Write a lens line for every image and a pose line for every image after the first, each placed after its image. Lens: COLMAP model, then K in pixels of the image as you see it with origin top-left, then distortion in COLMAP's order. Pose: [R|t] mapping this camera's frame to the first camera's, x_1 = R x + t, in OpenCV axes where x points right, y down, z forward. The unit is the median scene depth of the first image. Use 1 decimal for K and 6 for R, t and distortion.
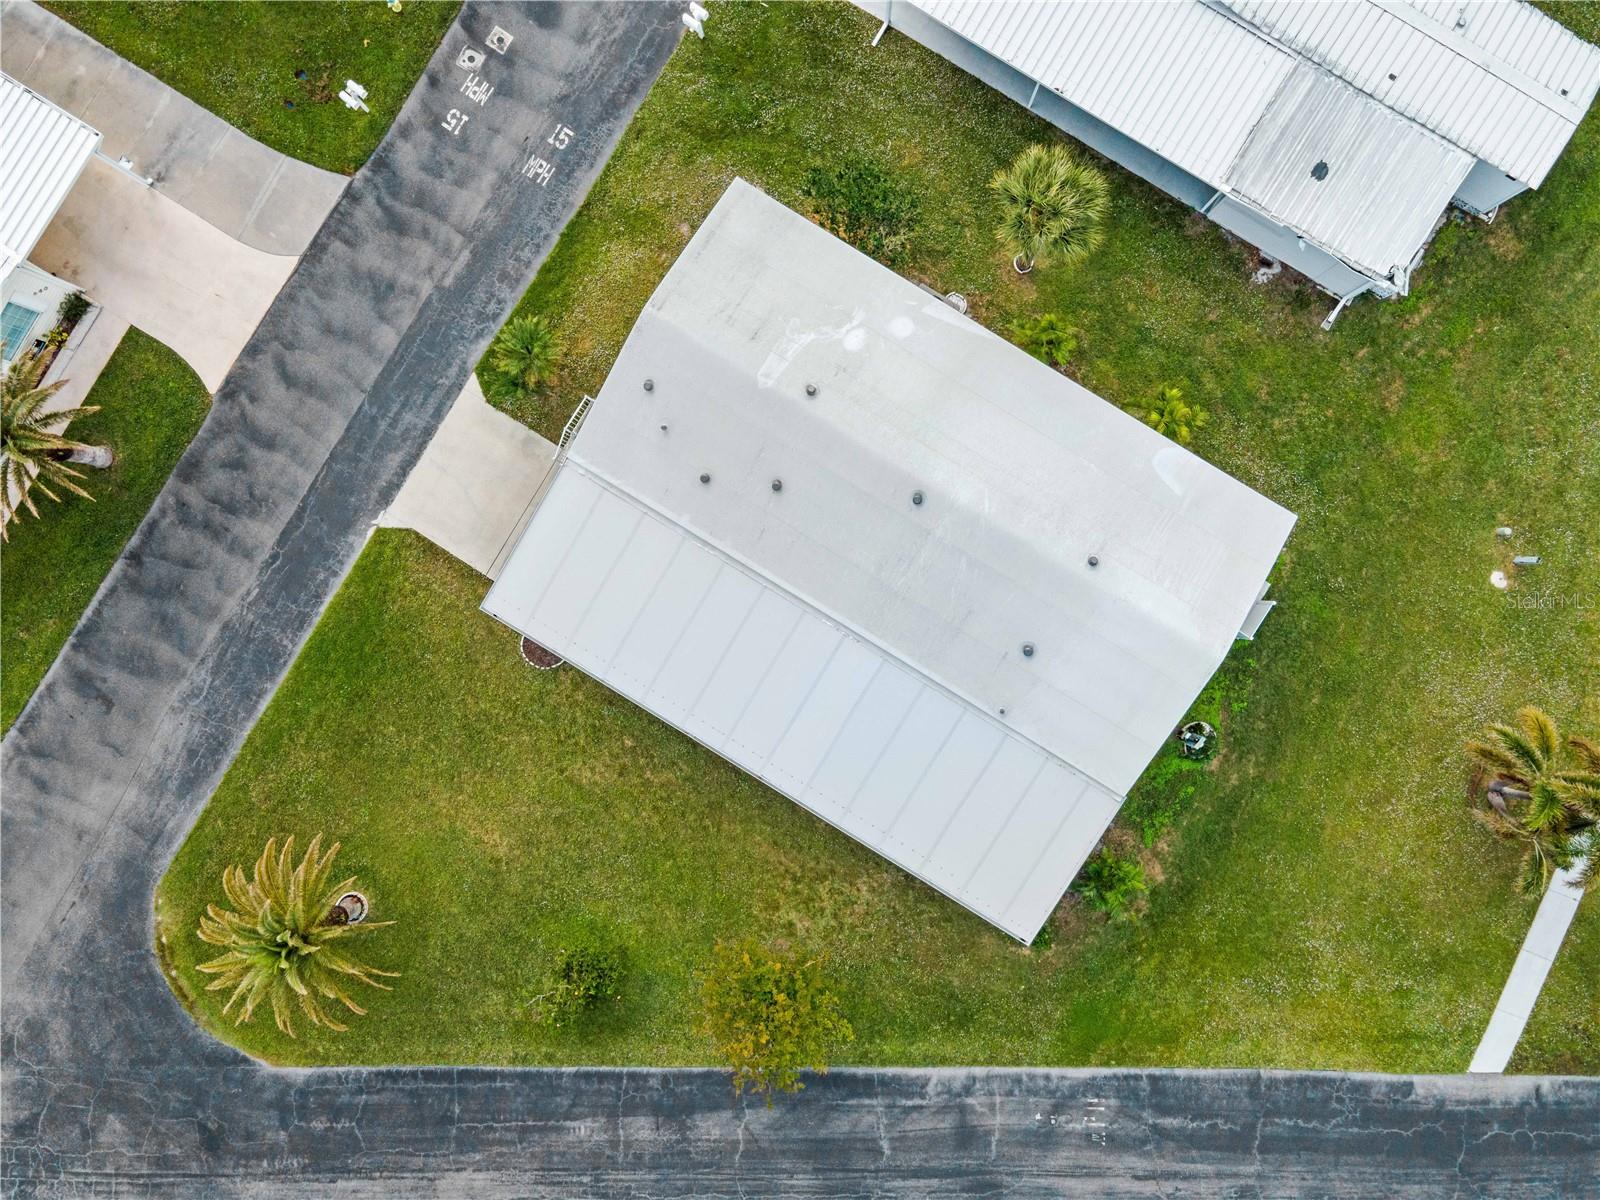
lens RADIAL K [[1168.6, 0, 808.4], [0, 1168.6, 606.3], [0, 0, 1]] dist [0.031495, 0.038964]
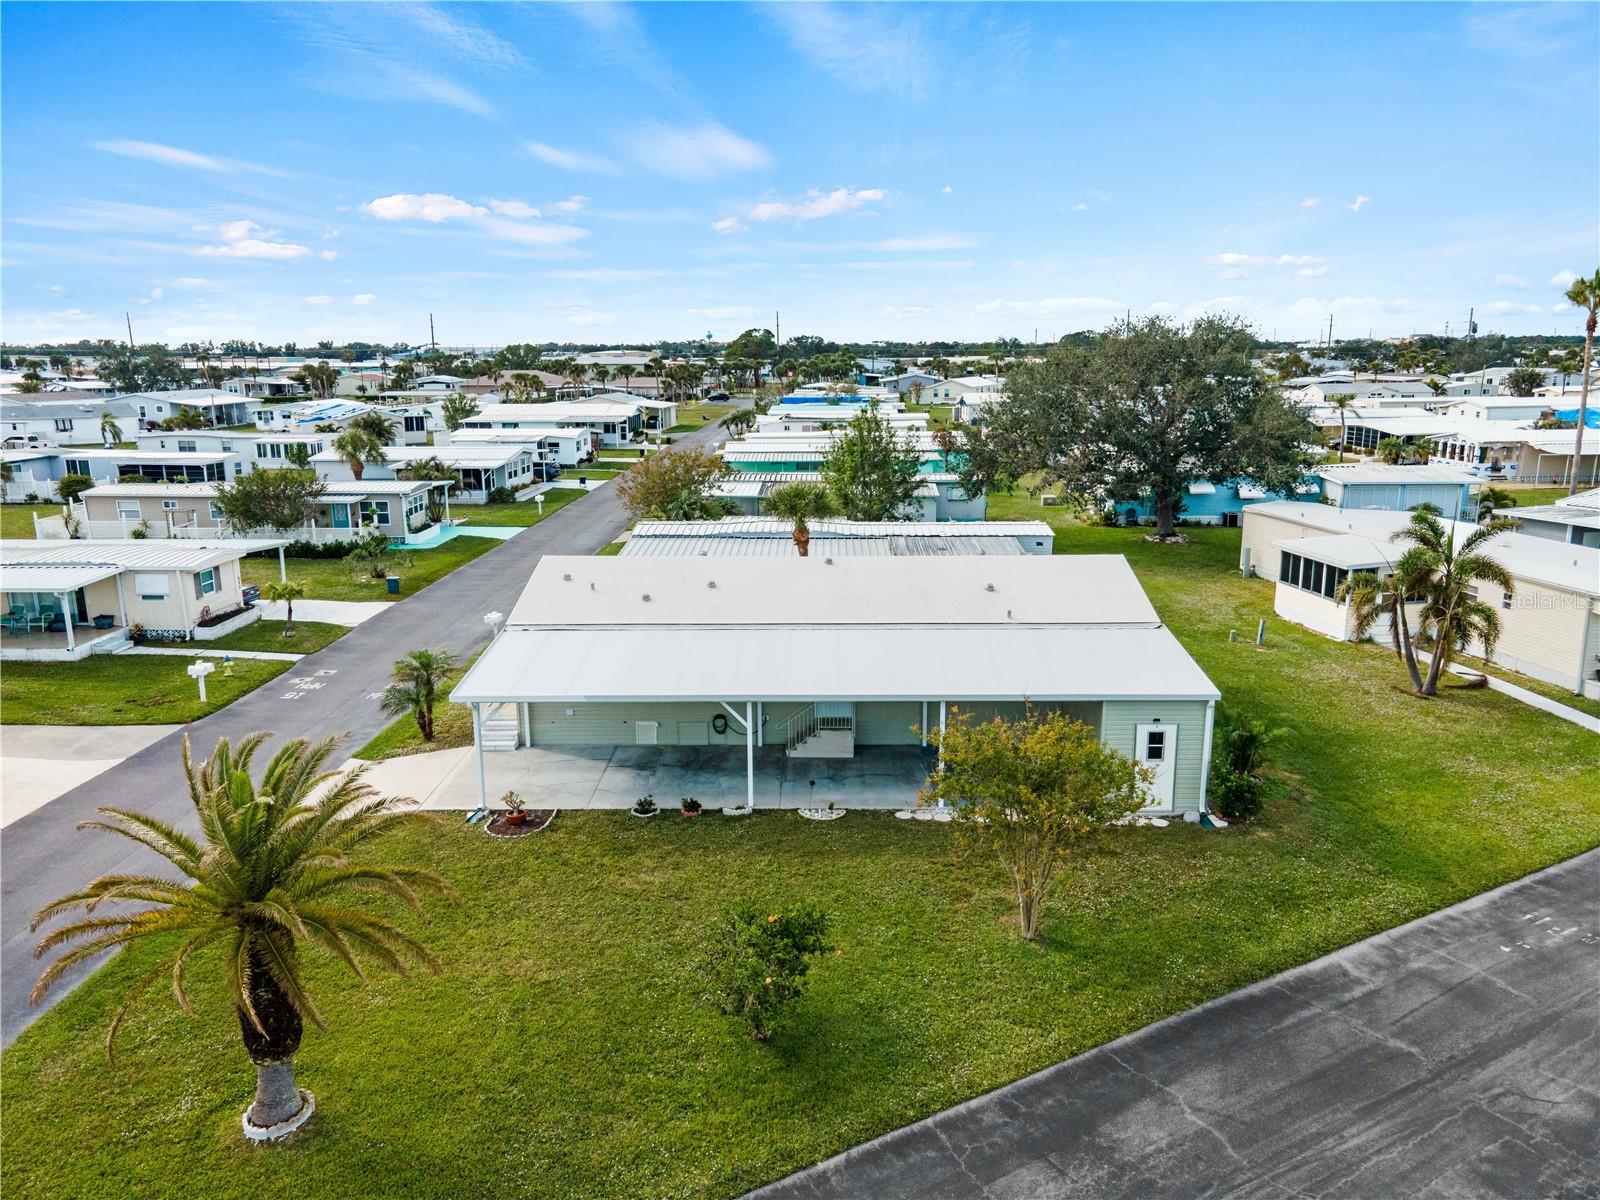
lens RADIAL K [[1168.6, 0, 808.4], [0, 1168.6, 606.3], [0, 0, 1]] dist [0.031495, 0.038964]
pose [[0.863226, -0.091286, 0.496495, -0.422372], [0.504629, 0.182862, -0.843748, 0.741937], [-0.013767, 0.978891, 0.203917, 0.688734]]
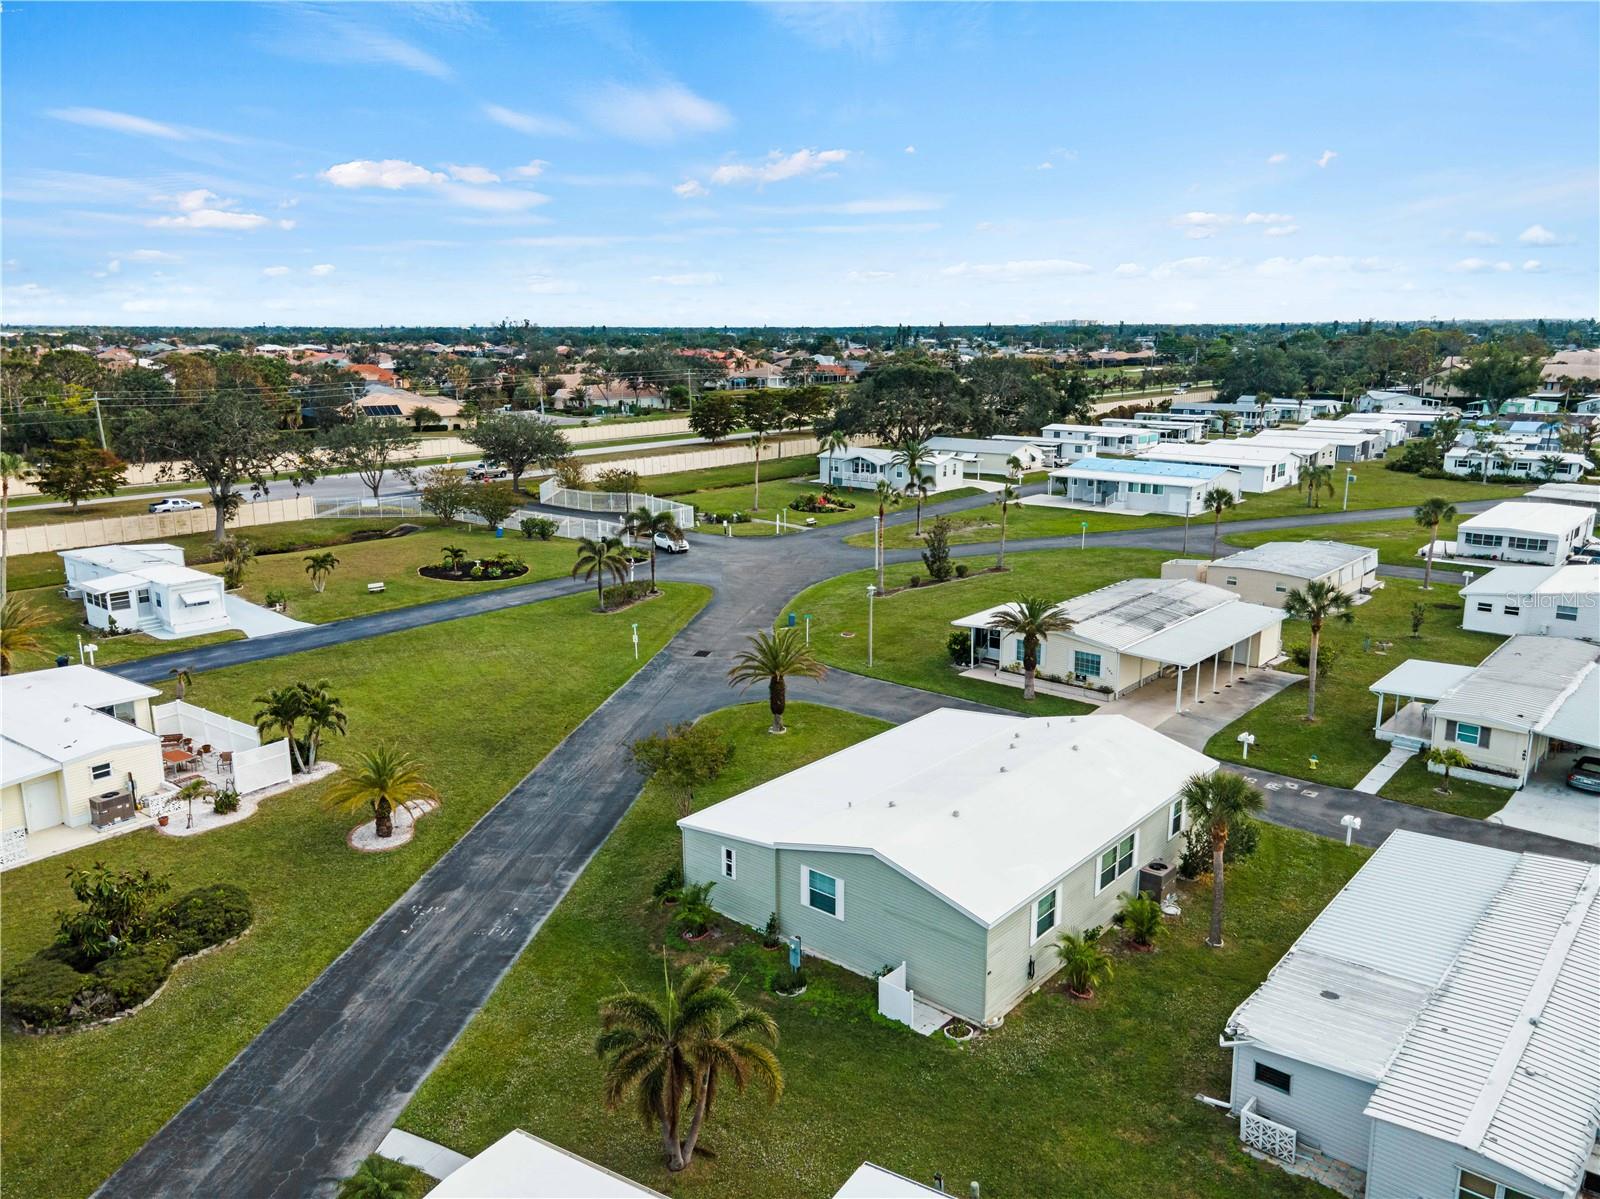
lens RADIAL K [[1168.6, 0, 808.4], [0, 1168.6, 605.8], [0, 0, 1]] dist [0.031495, 0.038964]
pose [[-0.157001, 0.252015, -0.954903, 1.254181], [-0.987564, -0.031947, 0.153939, -0.059665], [0.008289, 0.967196, 0.253897, 0.364071]]
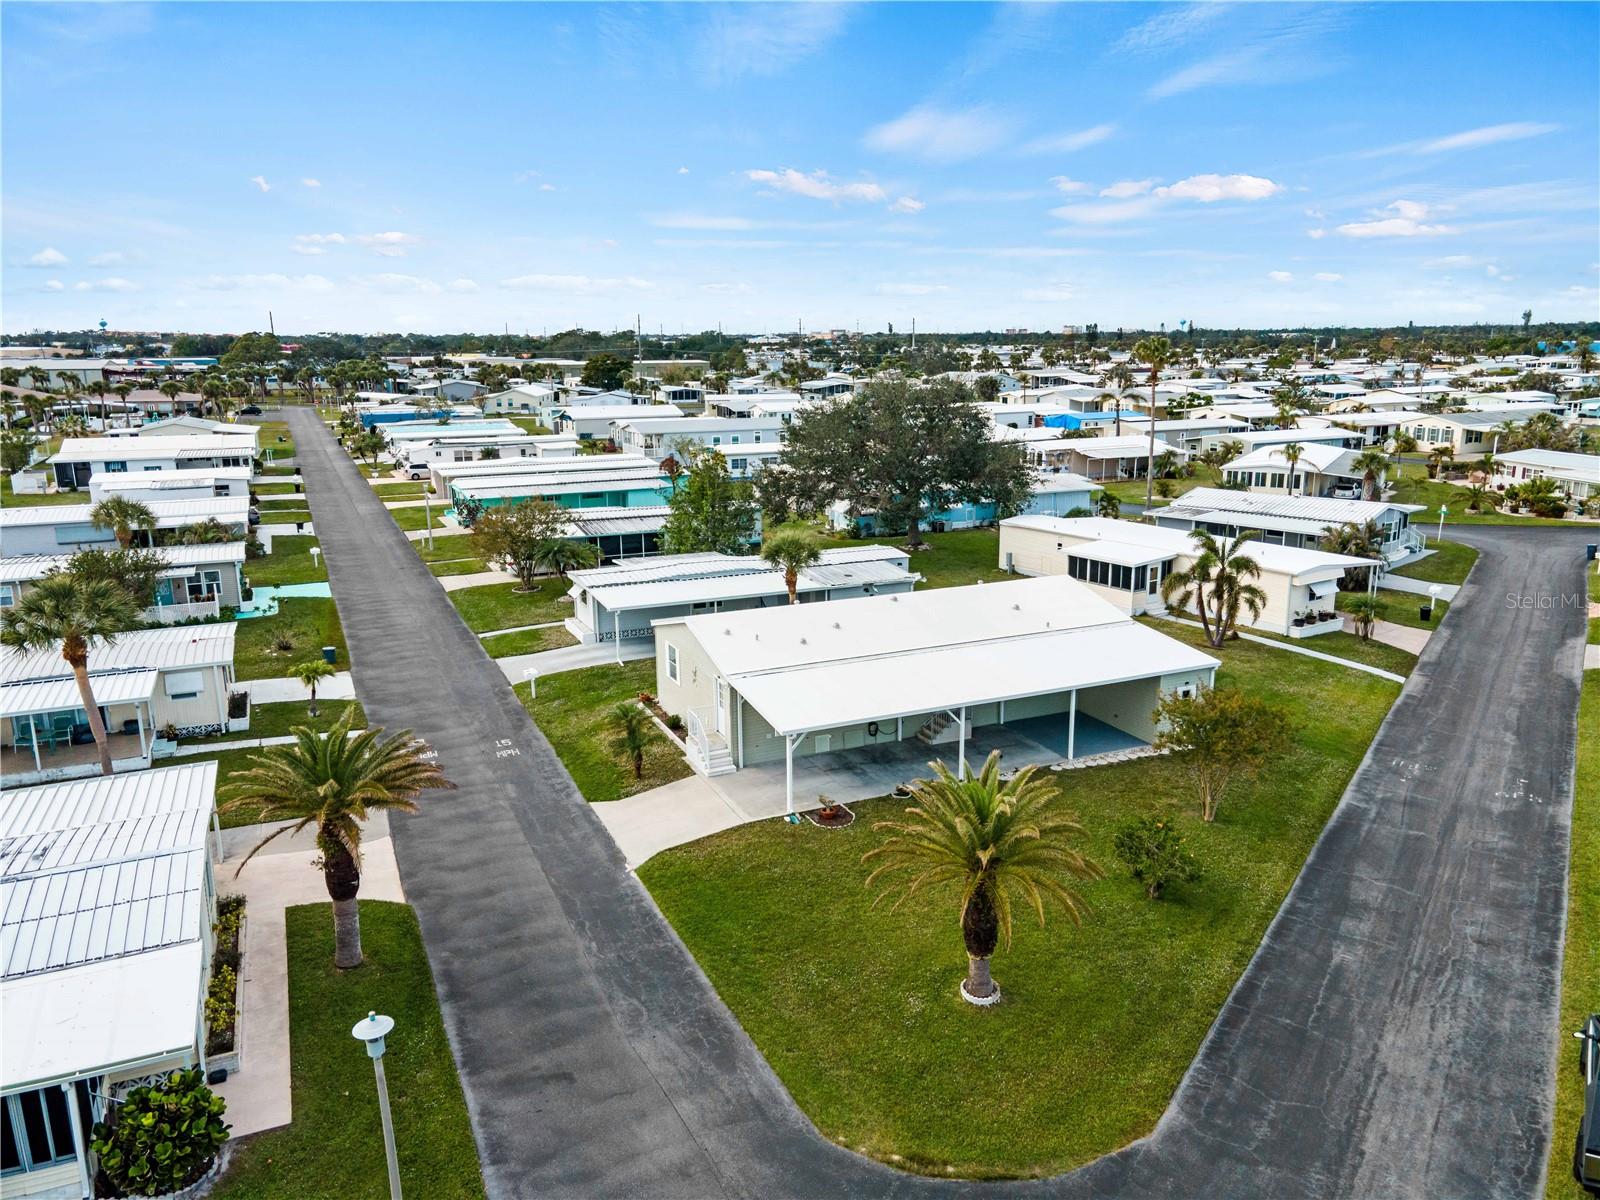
lens RADIAL K [[1168.6, 0, 808.4], [0, 1168.6, 606.3], [0, 0, 1]] dist [0.031495, 0.038964]
pose [[0.556012, -0.169760, 0.813653, -1.038830], [0.831159, 0.119341, -0.543076, 0.552597], [-0.004910, 0.978233, 0.207453, 0.587668]]
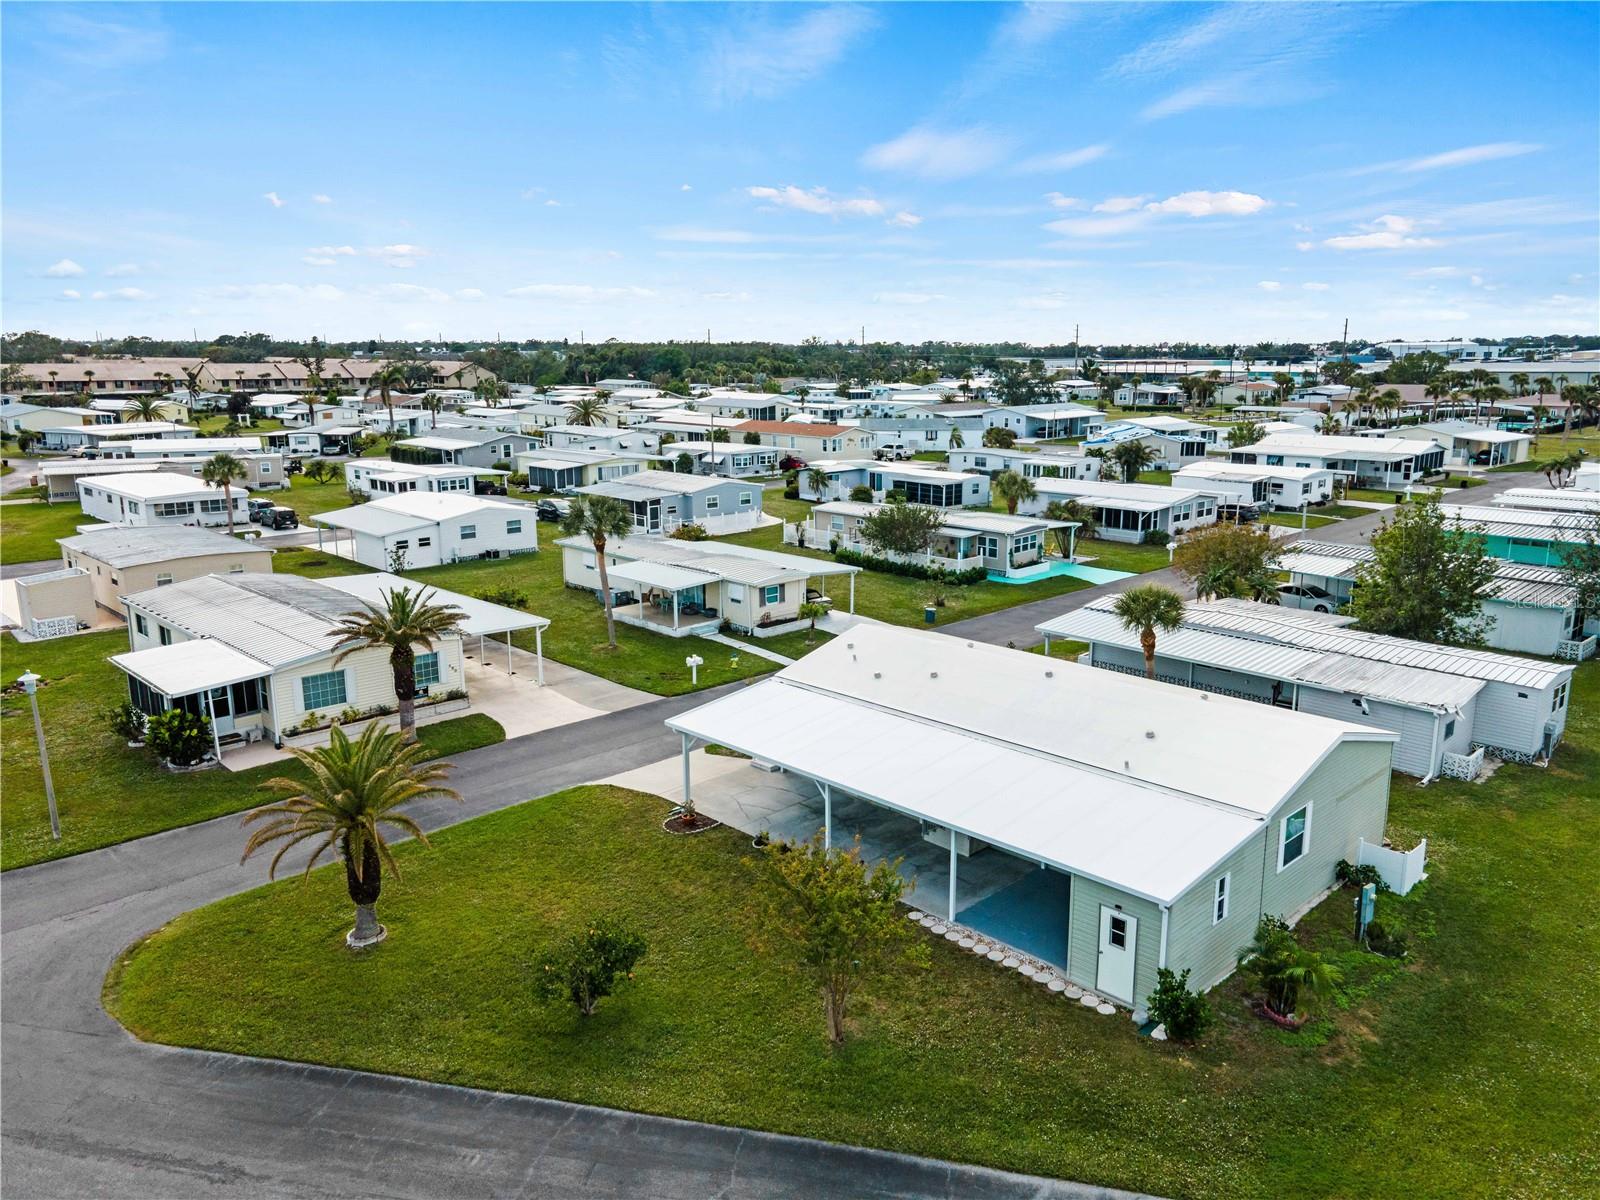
lens RADIAL K [[1168.6, 0, 808.4], [0, 1168.6, 606.3], [0, 0, 1]] dist [0.031495, 0.038964]
pose [[0.970441, 0.073098, -0.230002, 0.105938], [-0.240468, 0.212013, -0.947220, 0.940146], [-0.020477, 0.974529, 0.223324, 0.564974]]
